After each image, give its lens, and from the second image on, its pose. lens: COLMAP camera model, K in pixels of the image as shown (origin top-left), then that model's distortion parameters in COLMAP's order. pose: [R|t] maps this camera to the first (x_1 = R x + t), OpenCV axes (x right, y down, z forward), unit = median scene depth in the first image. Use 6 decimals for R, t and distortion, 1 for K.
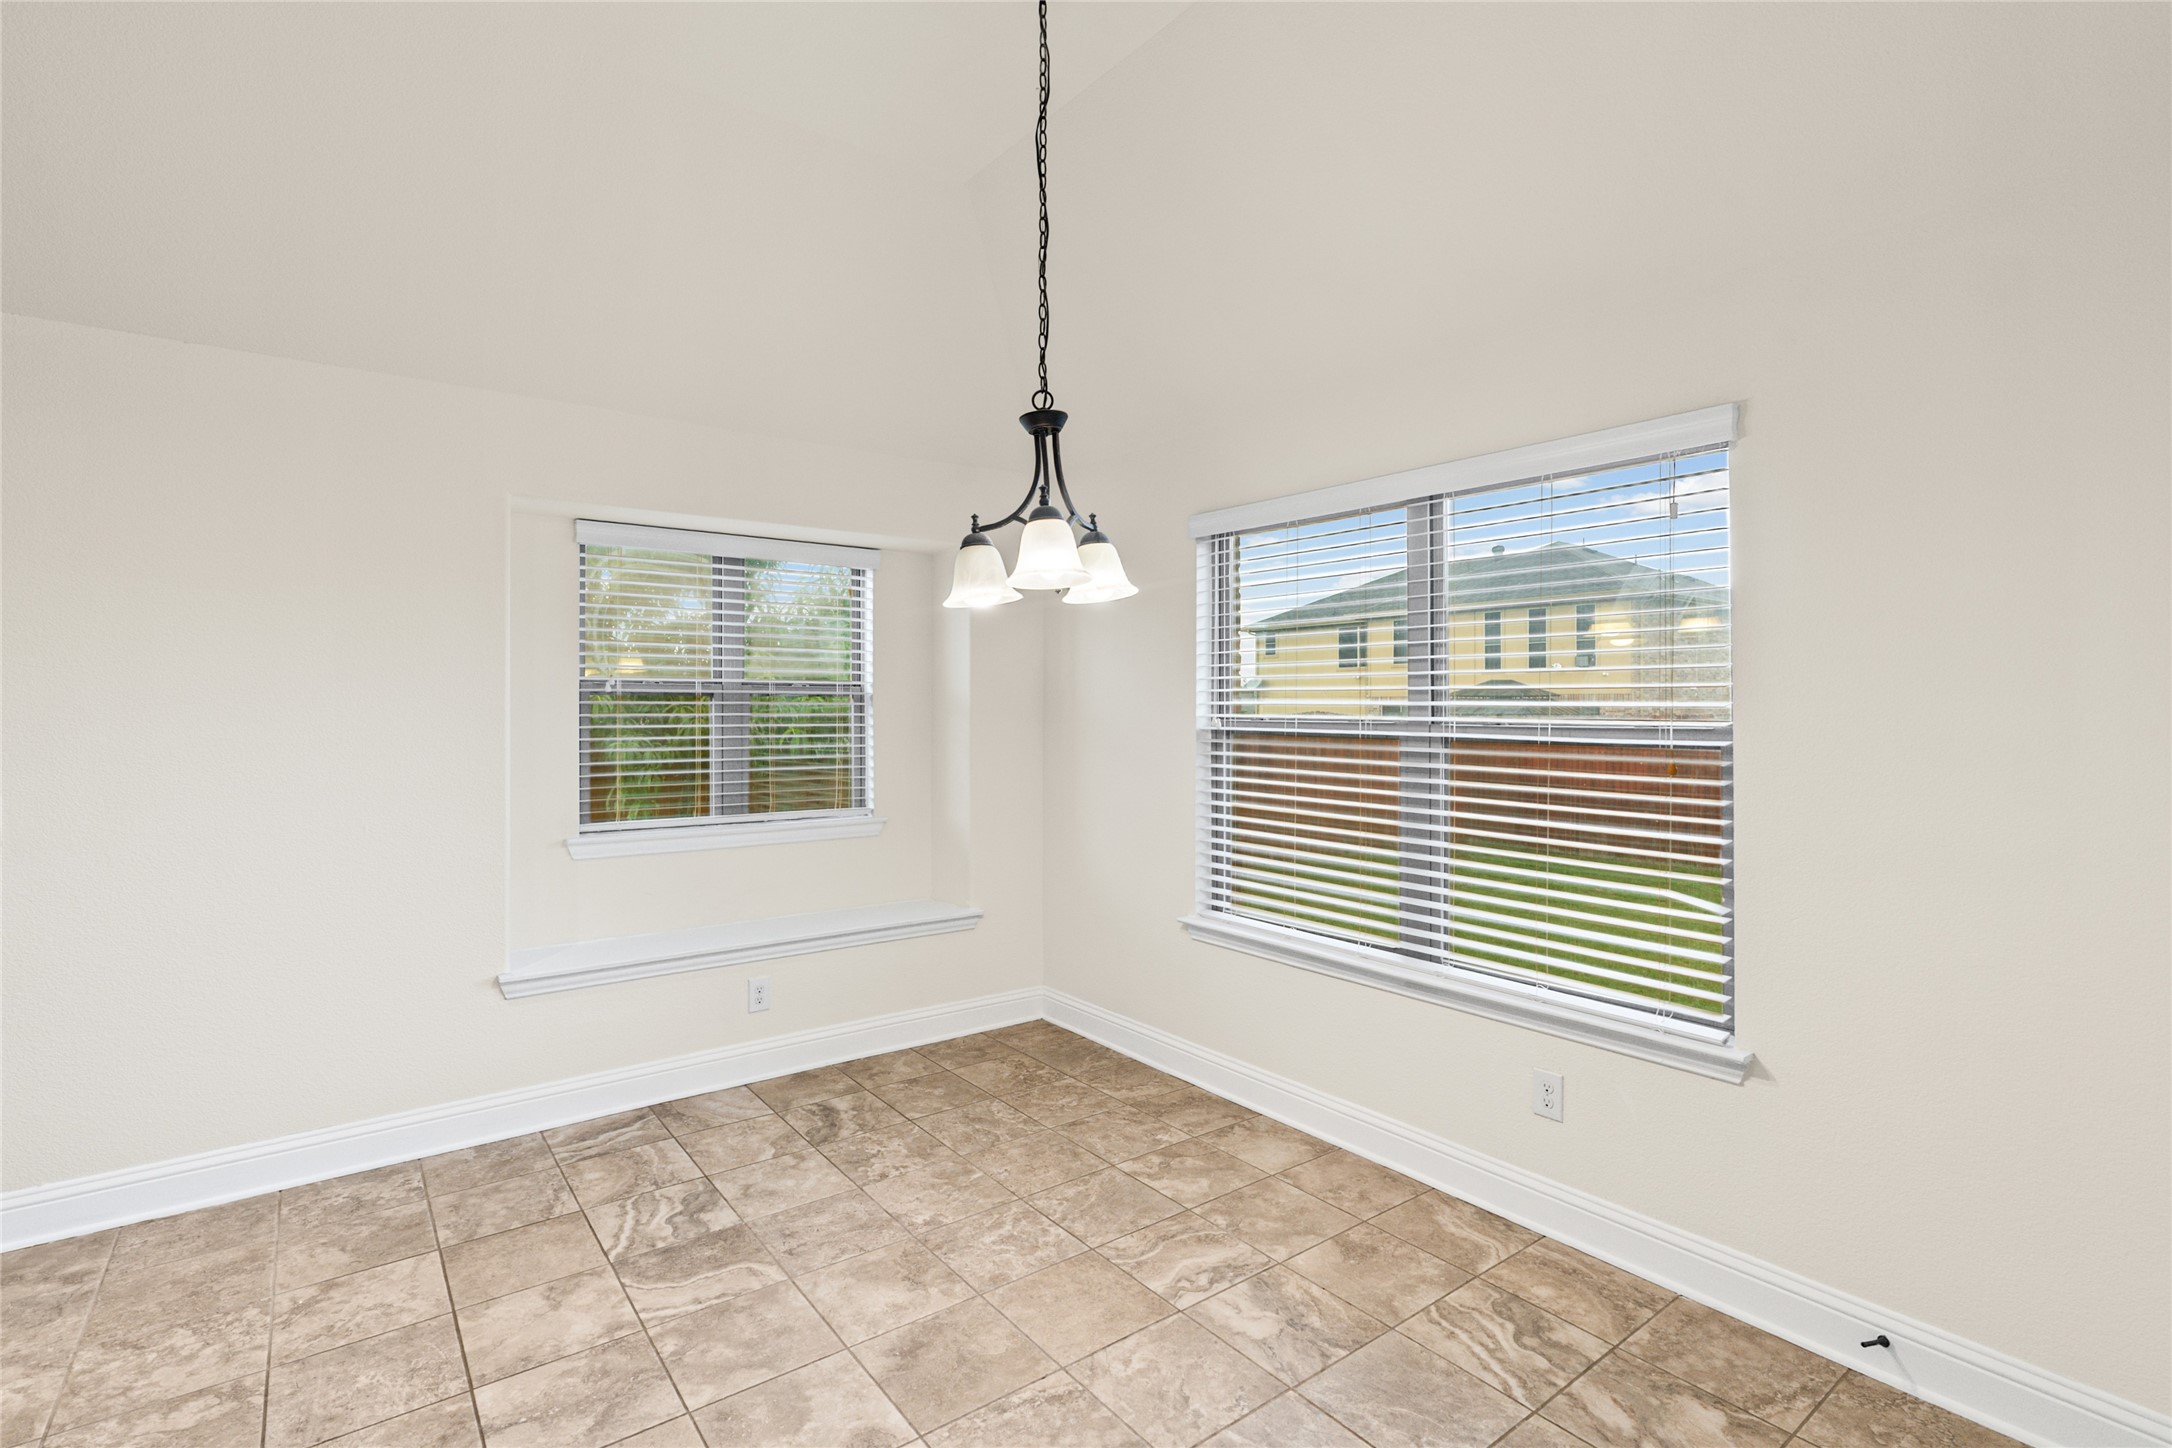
lens RADIAL K [[1020.4, 0, 1062.4], [0, 1020.4, 756.1], [0, 0, 1]] dist [-0.003437, 0.000386]
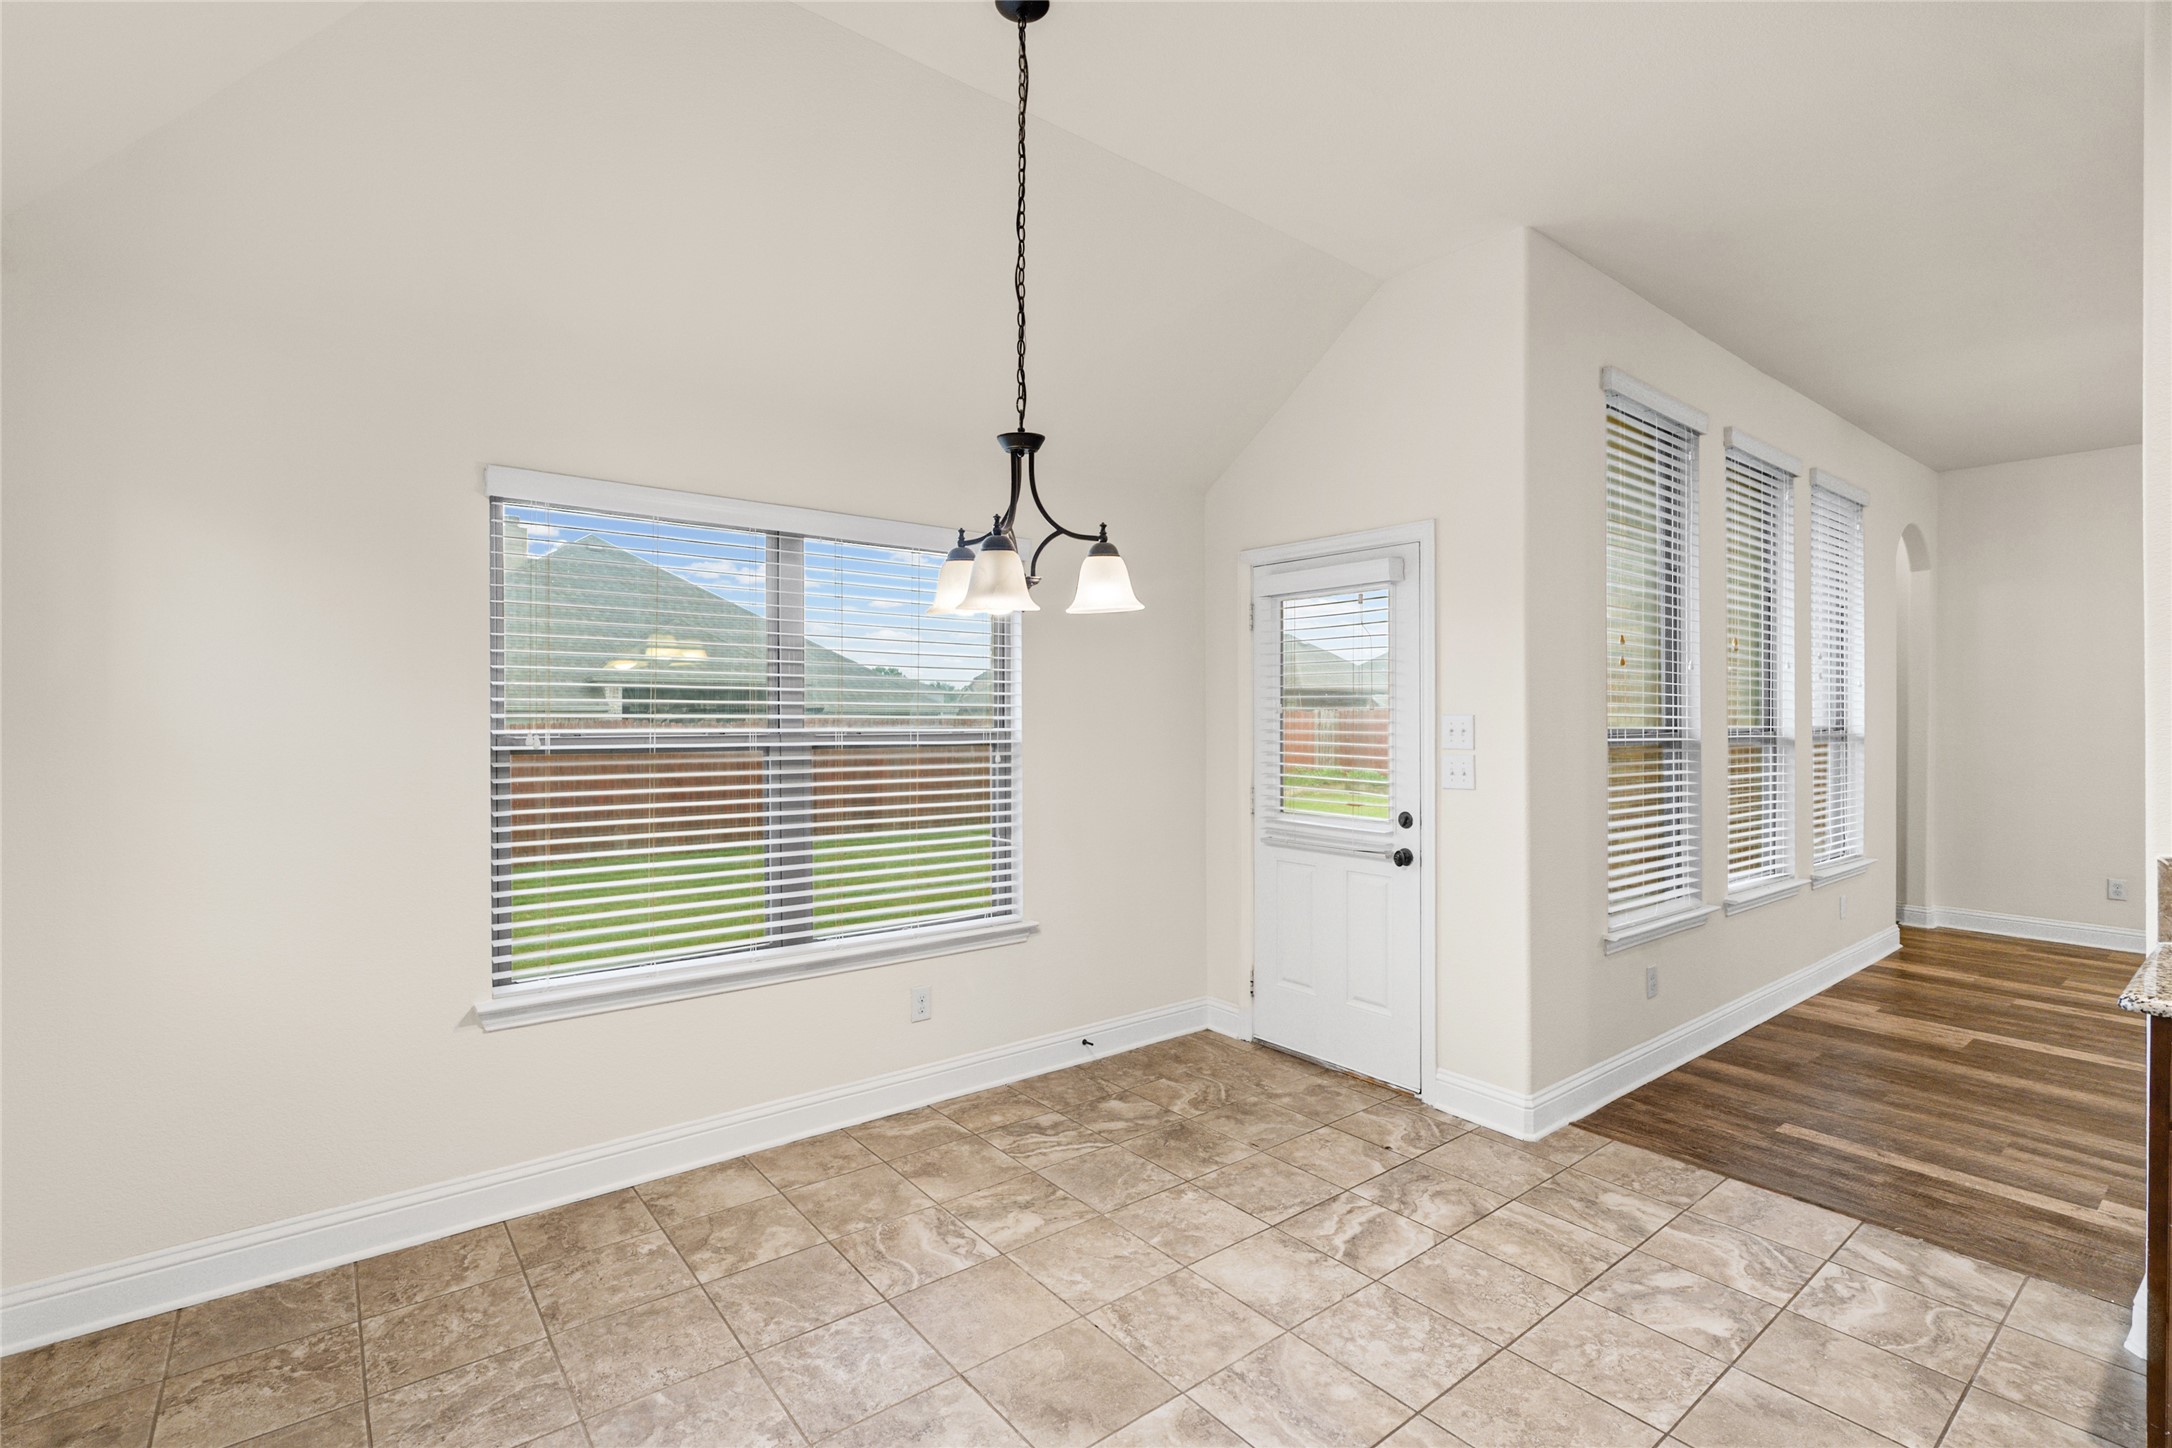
lens RADIAL K [[995.2, 0, 1082.1], [0, 995.2, 701.5], [0, 0, 1]] dist [-0.003144, 0.000432]
pose [[-0.034920, 0.013620, 0.999297, -0.910607], [0.045865, 0.998875, -0.012011, -0.052533], [-0.998337, 0.045413, -0.035505, 0.830850]]
